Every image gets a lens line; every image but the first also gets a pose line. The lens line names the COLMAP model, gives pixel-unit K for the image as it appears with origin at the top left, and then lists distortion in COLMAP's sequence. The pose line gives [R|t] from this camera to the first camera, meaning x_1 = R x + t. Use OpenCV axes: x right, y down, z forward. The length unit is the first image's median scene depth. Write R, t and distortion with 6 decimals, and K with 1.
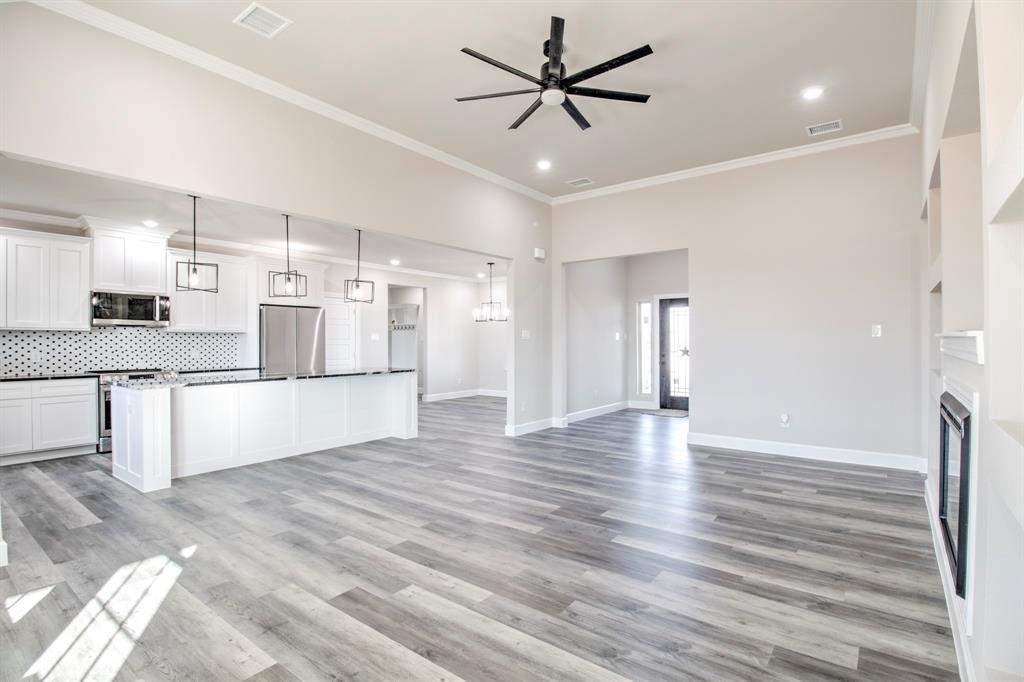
lens RADIAL K [[490.9, 0, 547.0], [0, 490.9, 339.4], [0, 0, 1]] dist [0.000466, -0.011213]
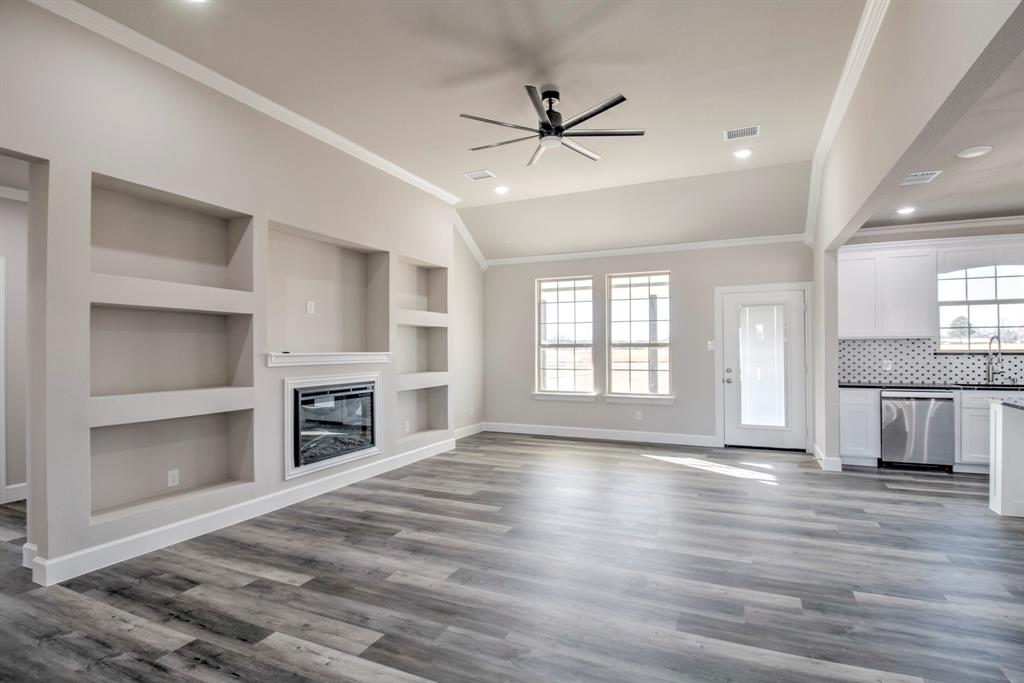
lens RADIAL K [[490.9, 0, 529.0], [0, 490.9, 348.8], [0, 0, 1]] dist [0.000466, -0.011213]
pose [[-0.981355, 0.007693, -0.192050, 0.275390], [0.008182, 0.999965, -0.001751, -0.004872], [0.192029, -0.003290, -0.981384, 2.055082]]
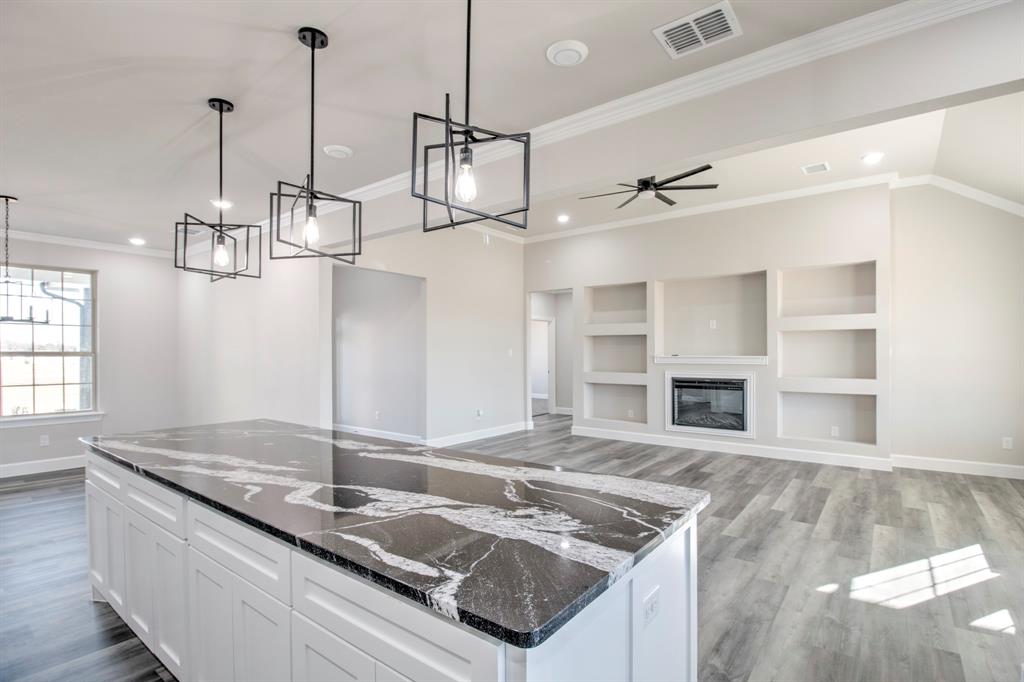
lens RADIAL K [[490.9, 0, 520.9], [0, 490.9, 354.7], [0, 0, 1]] dist [0.000466, -0.011213]
pose [[0.026879, -0.002315, 0.999636, -1.418547], [0.002031, 0.999995, 0.002262, -0.012201], [-0.999637, 0.001969, 0.026883, 1.316282]]
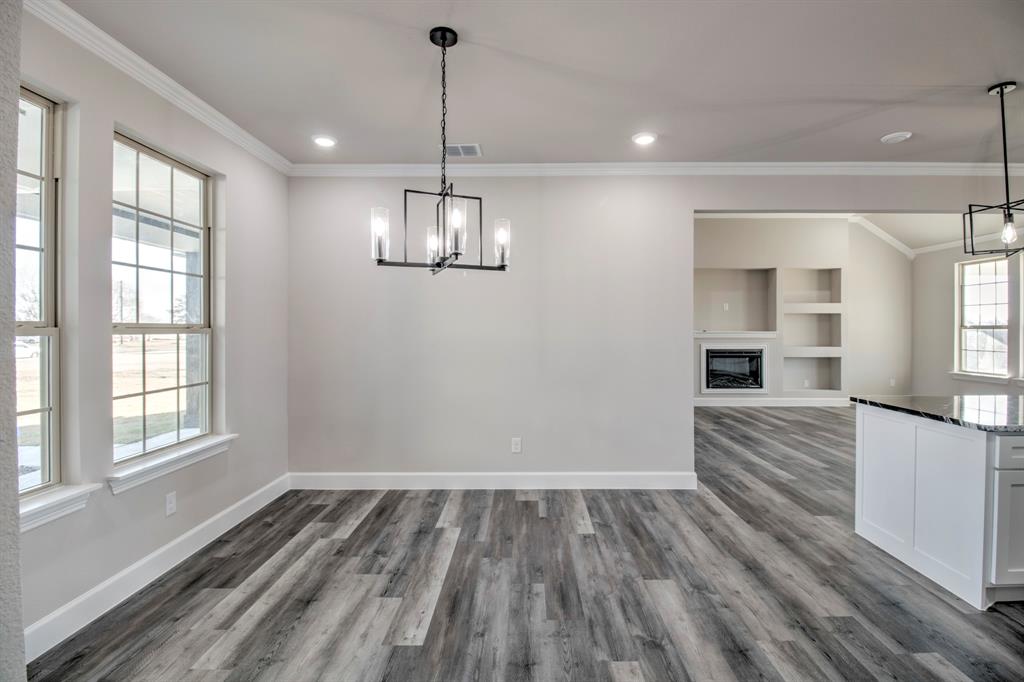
lens RADIAL K [[490.9, 0, 519.8], [0, 490.9, 329.2], [0, 0, 1]] dist [0.000466, -0.011213]
pose [[-0.579618, -0.000170, 0.814888, -0.834471], [-0.000082, 1.000000, 0.000149, -0.012737], [-0.814888, 0.000020, -0.579618, 2.908395]]
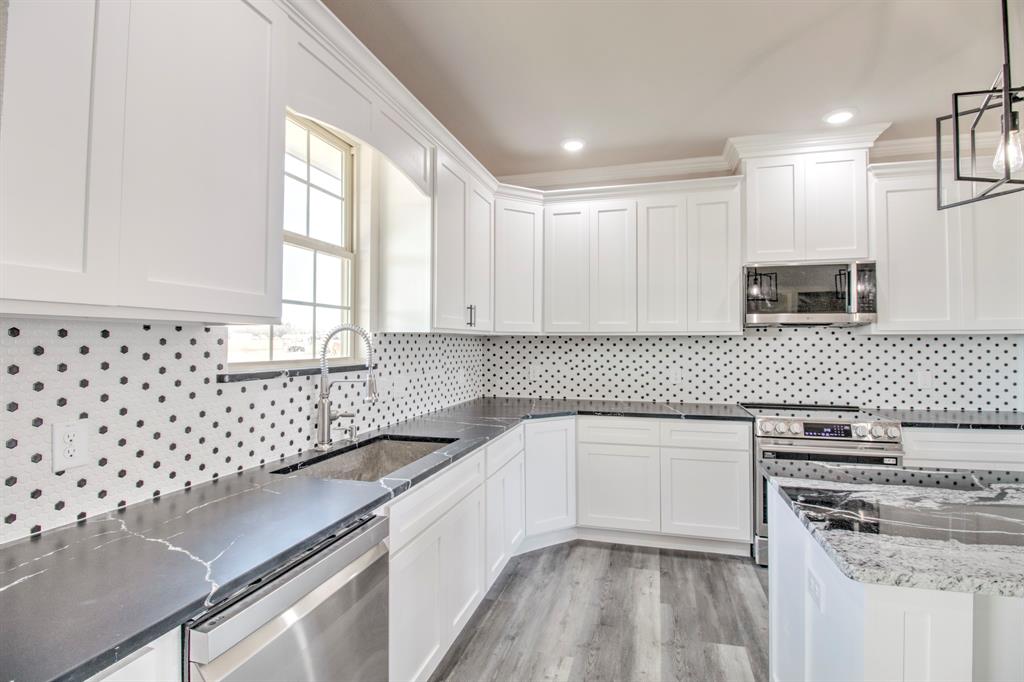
lens RADIAL K [[490.9, 0, 518.9], [0, 490.9, 336.6], [0, 0, 1]] dist [0.000466, -0.011213]
pose [[0.339936, -0.010579, -0.940389, -0.765994], [0.001001, 0.999940, -0.010888, -0.015365], [0.940448, 0.002760, 0.339926, 0.879767]]
